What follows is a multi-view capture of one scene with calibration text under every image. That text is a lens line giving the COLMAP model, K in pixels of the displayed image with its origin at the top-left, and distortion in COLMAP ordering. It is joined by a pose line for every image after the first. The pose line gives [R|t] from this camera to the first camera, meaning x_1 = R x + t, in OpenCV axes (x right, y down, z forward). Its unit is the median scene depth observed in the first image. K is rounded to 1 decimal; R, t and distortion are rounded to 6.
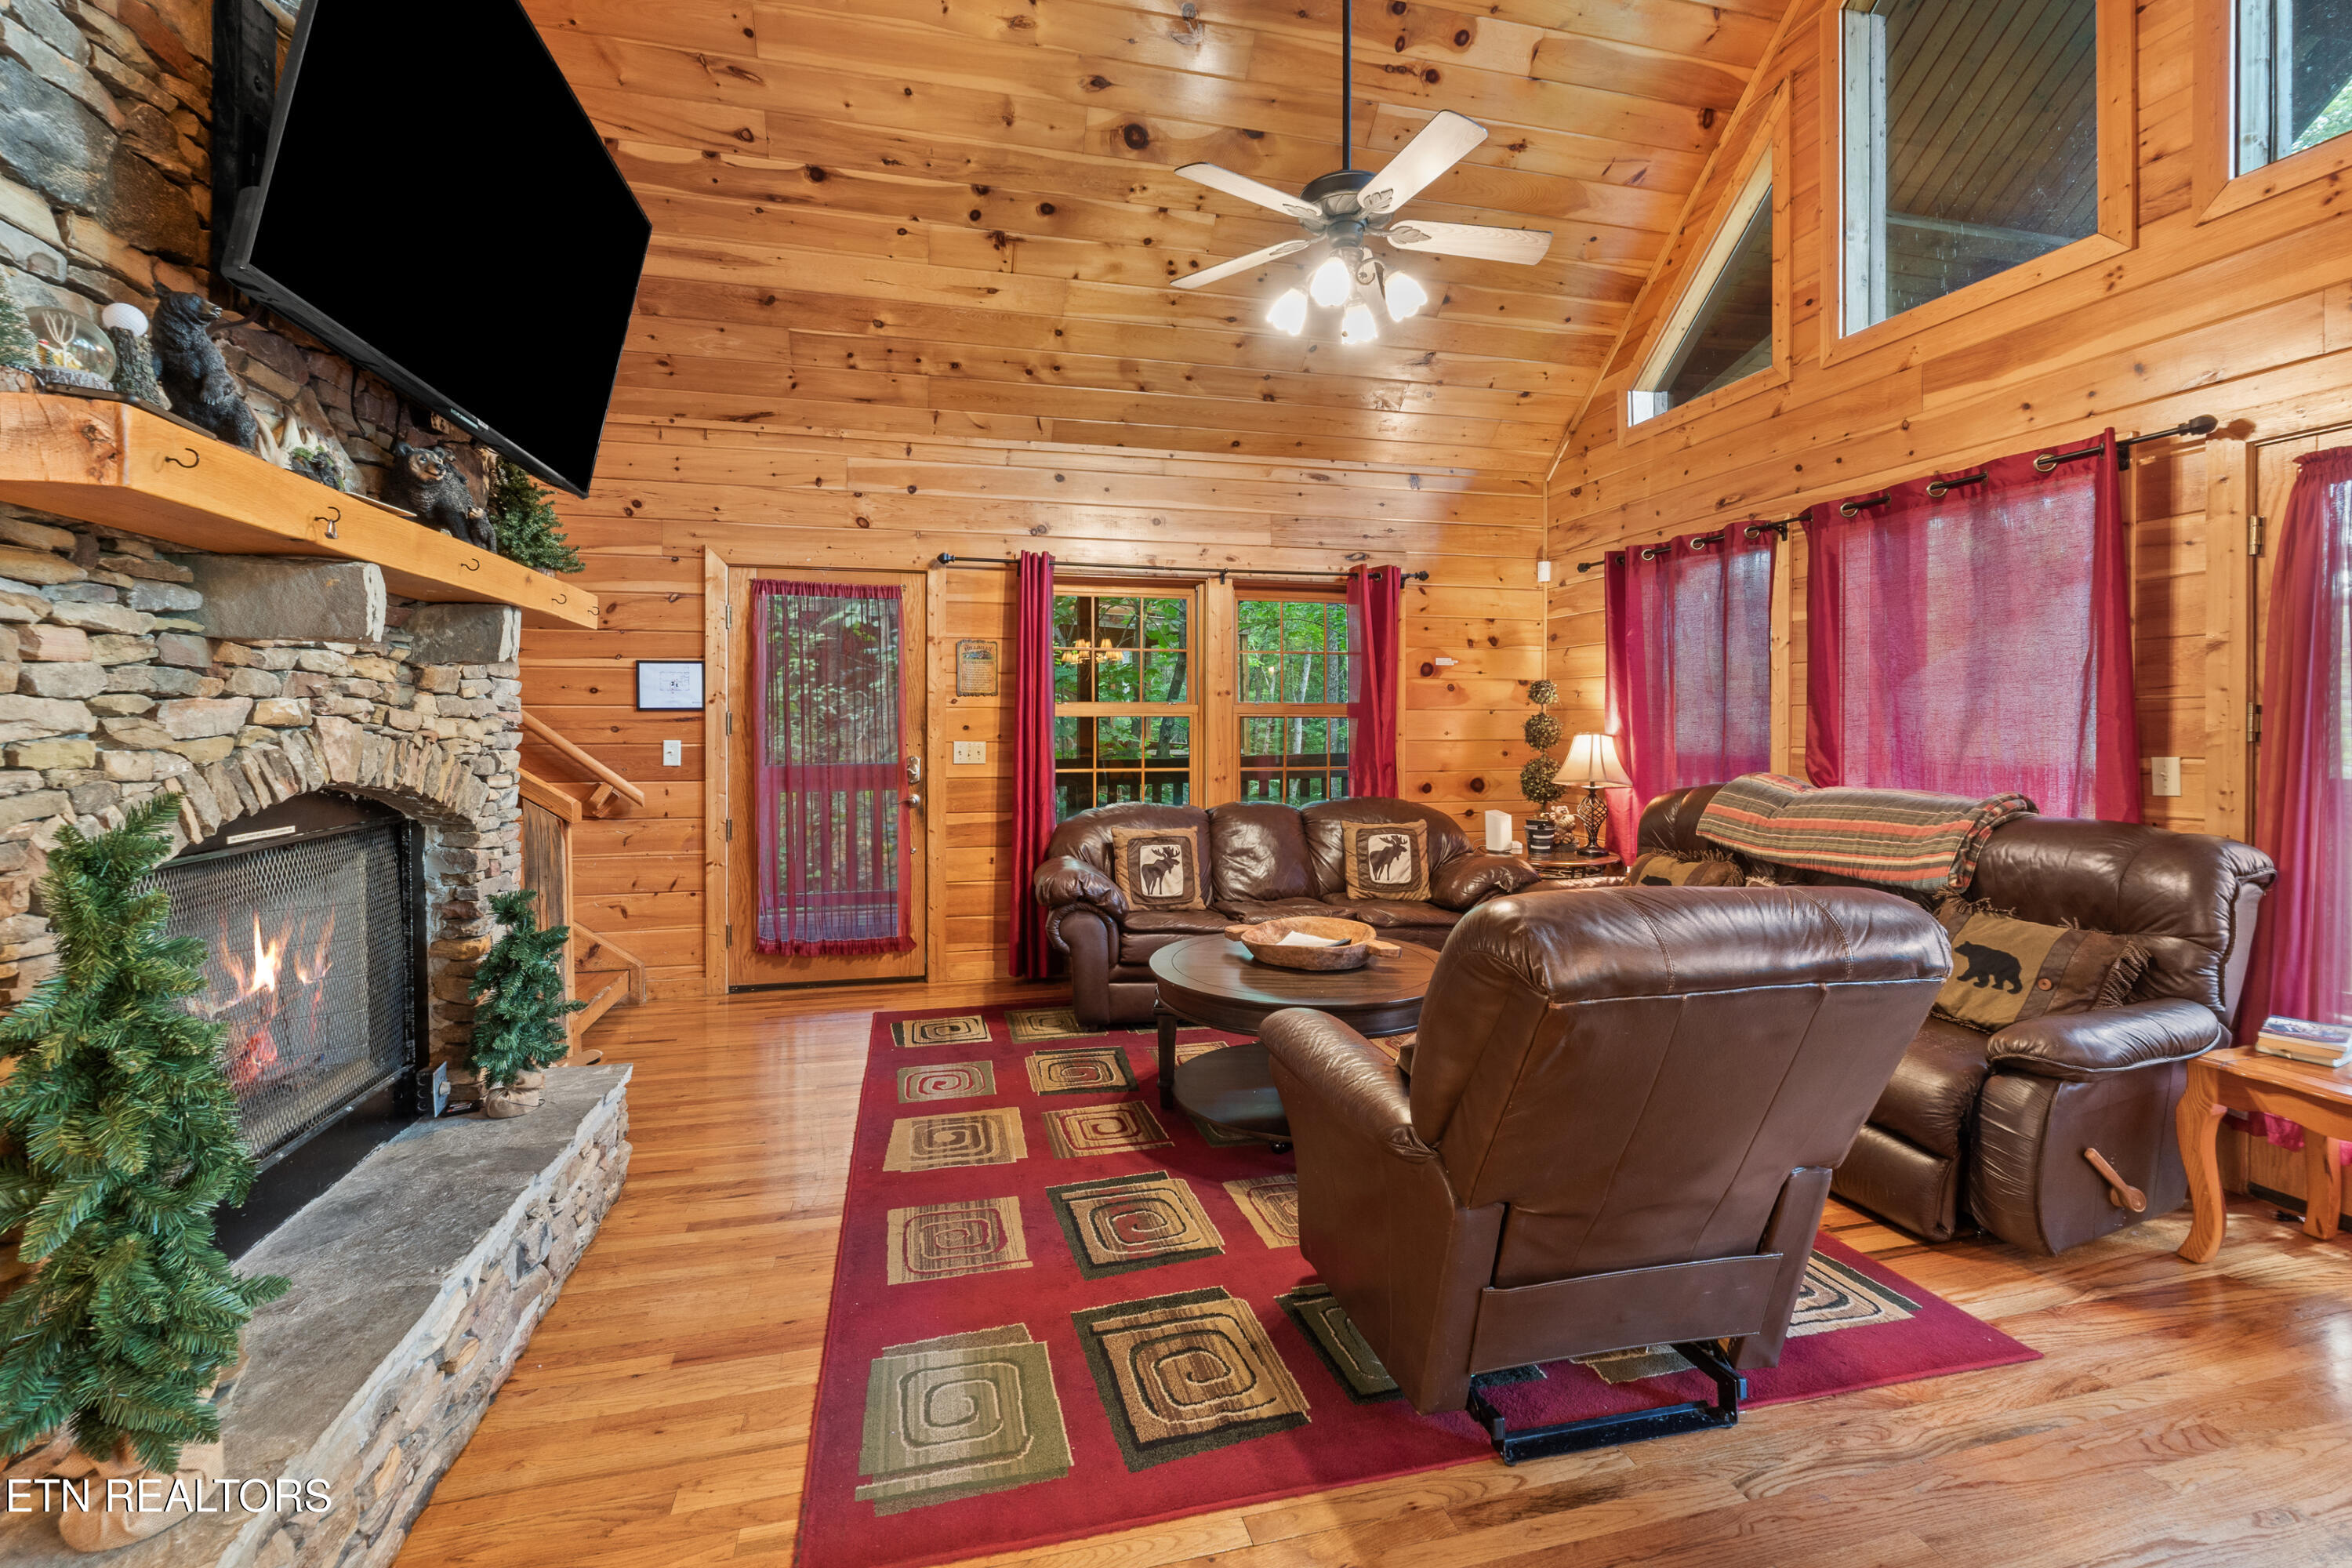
lens RADIAL K [[1005.0, 0, 1170.9], [0, 1005.0, 743.3], [0, 0, 1]] dist [-0.007849, 0.000147]
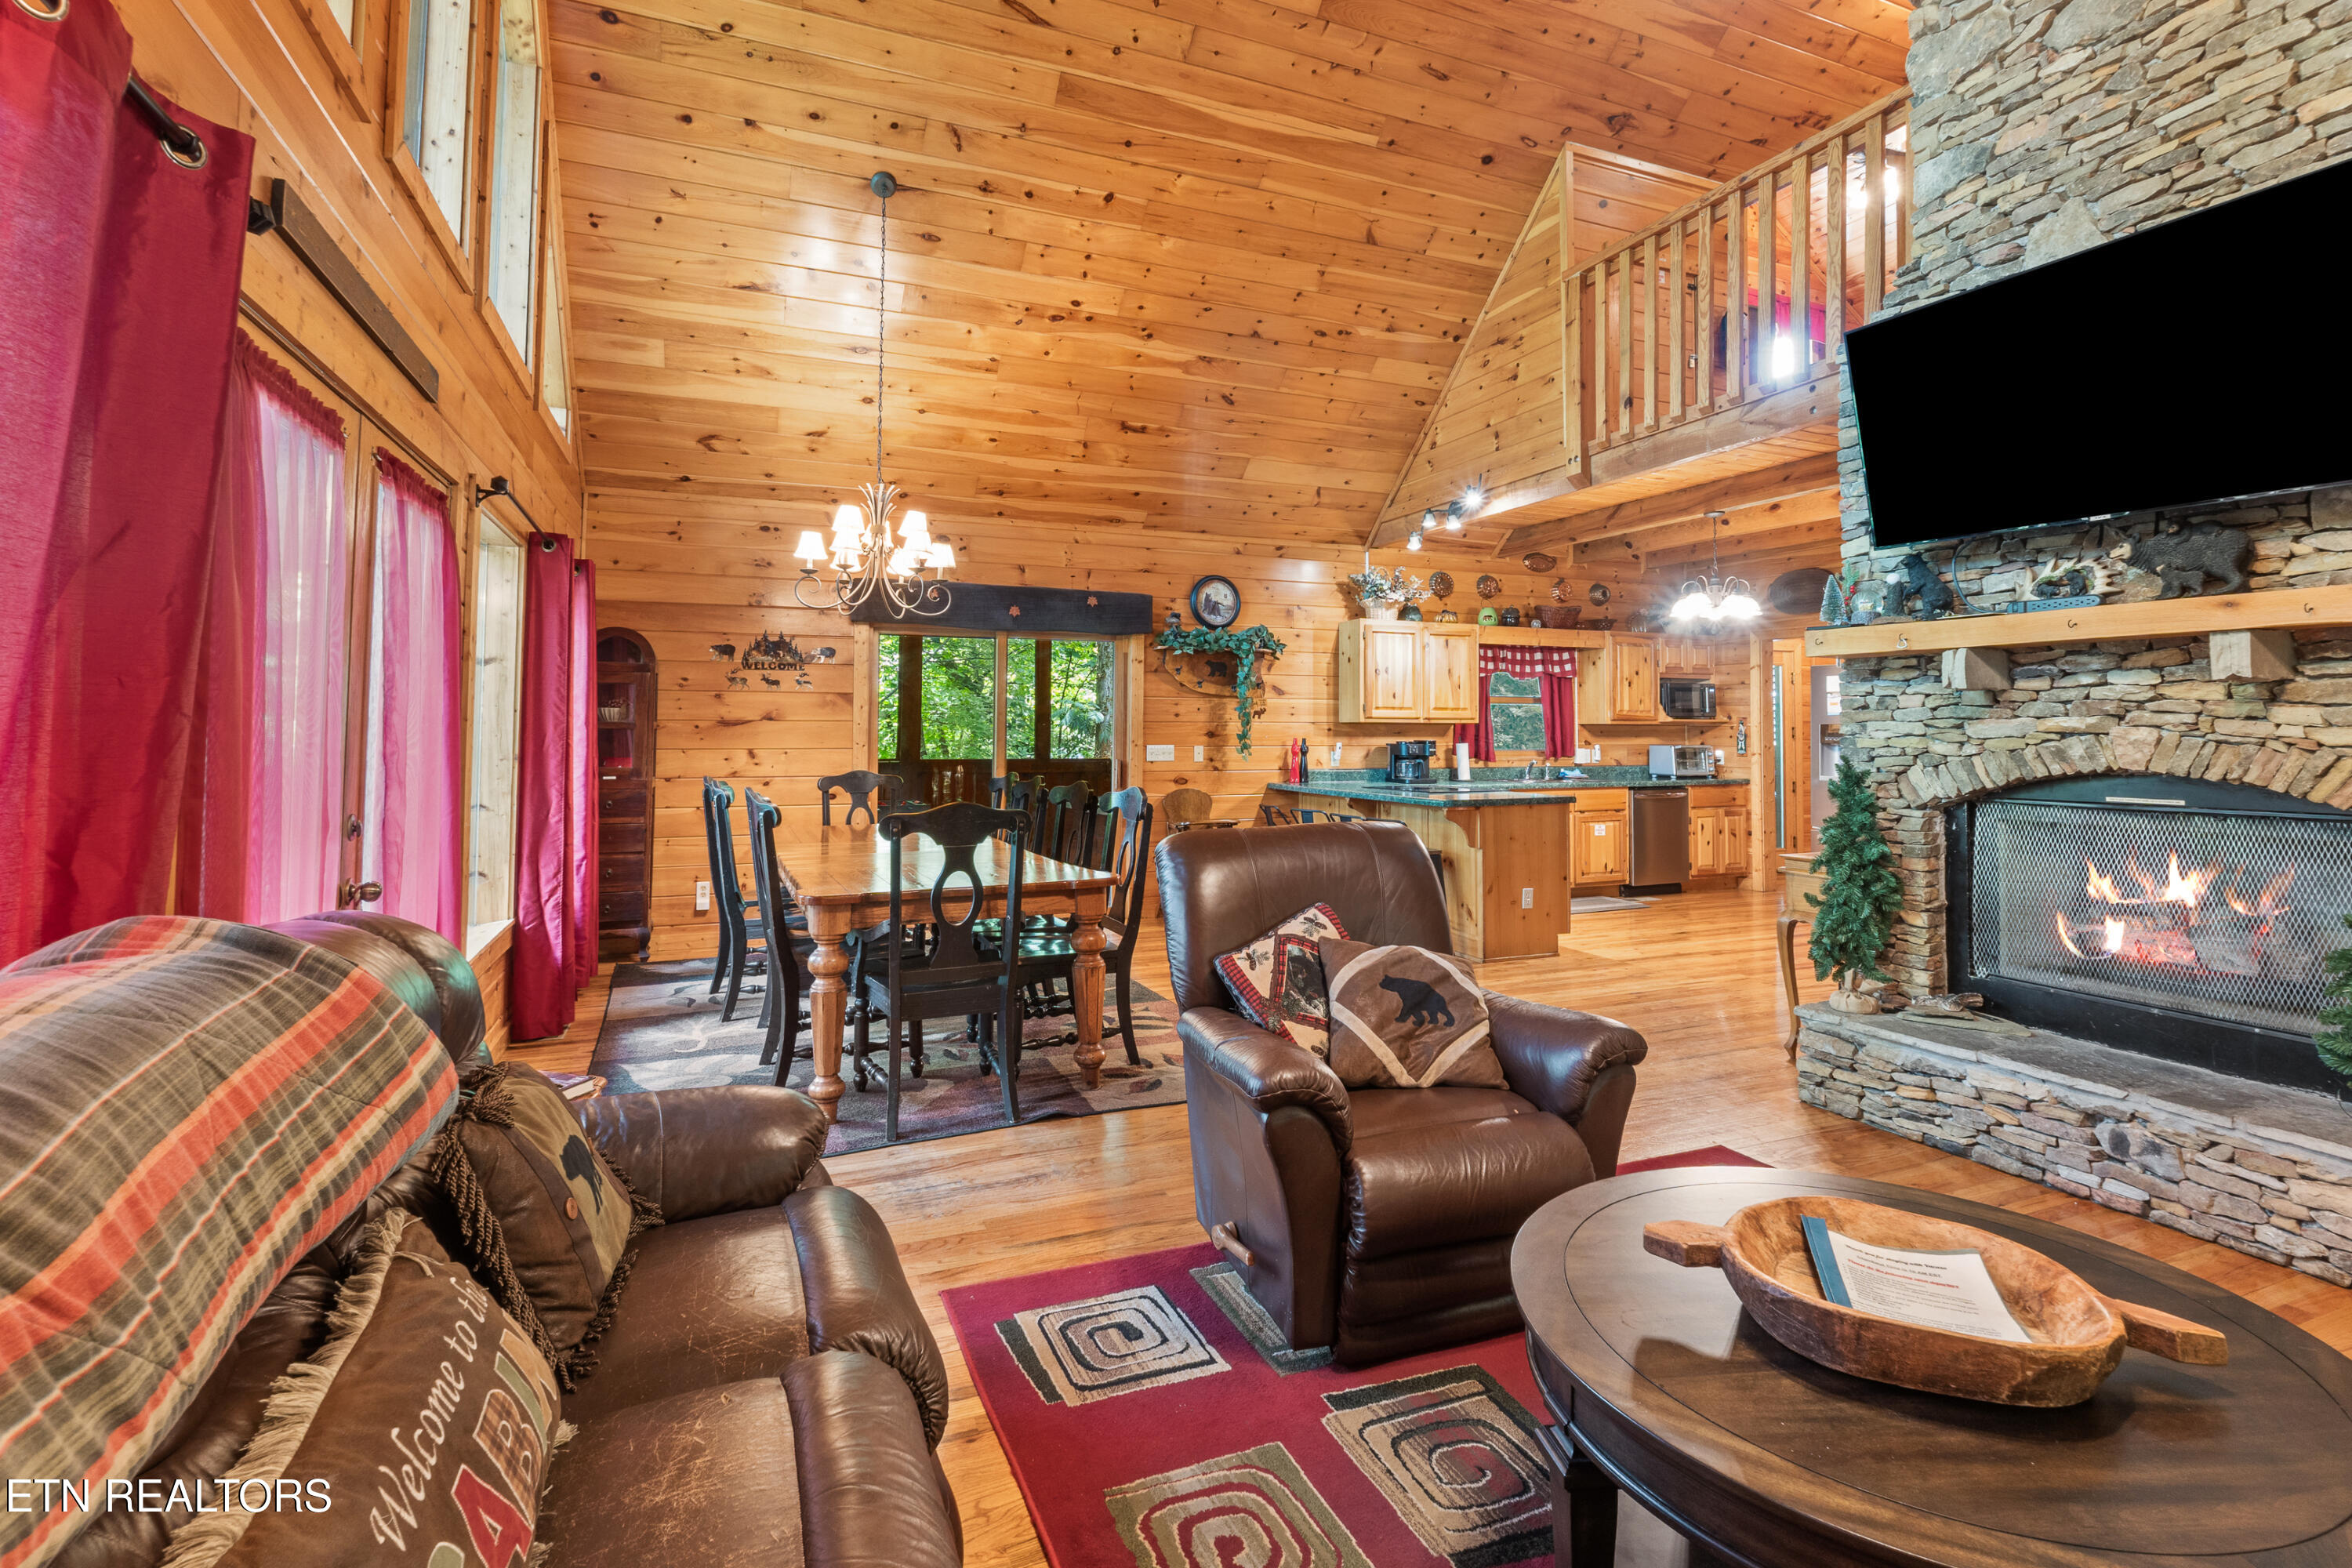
lens RADIAL K [[1104.3, 0, 1171.7], [0, 1104.3, 709.0], [0, 0, 1]] dist [-0.004872, -0.000394]
pose [[-0.989417, -0.005506, -0.144994, 0.420003], [-0.005502, 0.999985, -0.000430, -0.022288], [0.144994, 0.000372, -0.989432, 1.201356]]
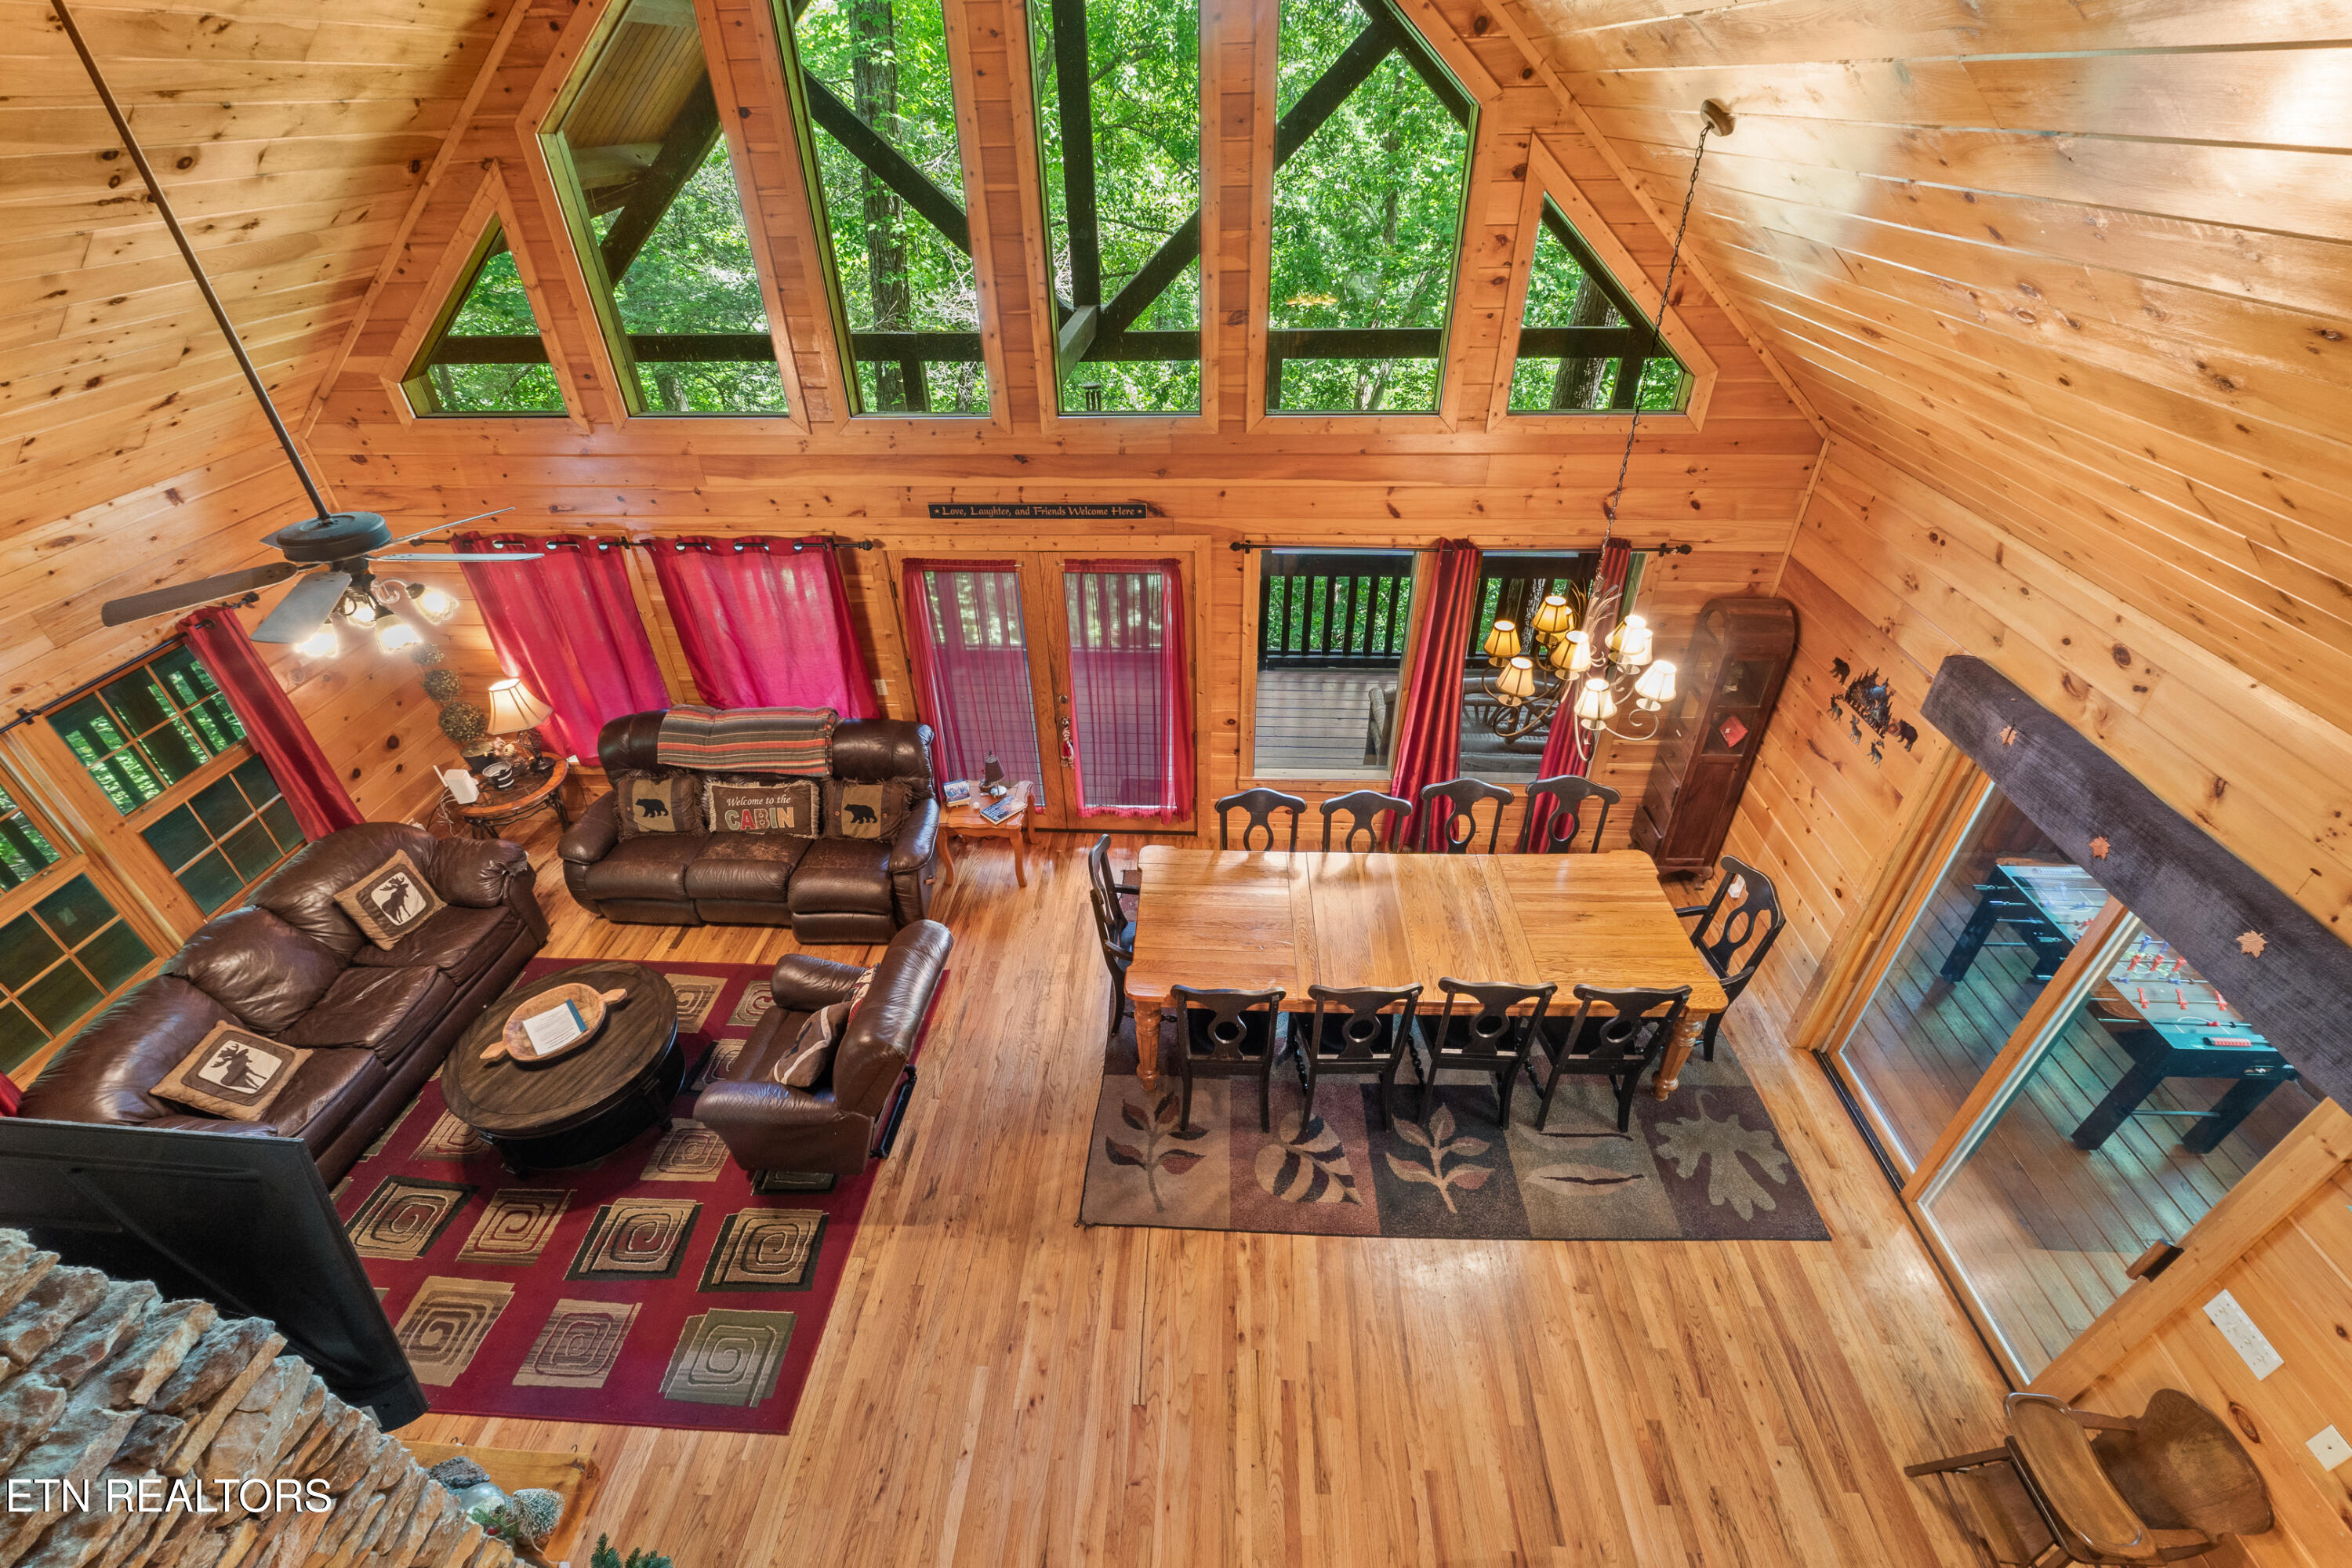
lens RADIAL K [[986.4, 0, 1172.4], [0, 986.4, 767.5], [0, 0, 1]] dist [-0.009135, 0.000283]
pose [[0.298399, -0.544563, 0.783842, -0.424959], [0.036590, 0.827181, 0.560743, -0.729932], [-0.953740, -0.138644, 0.266756, -0.141162]]
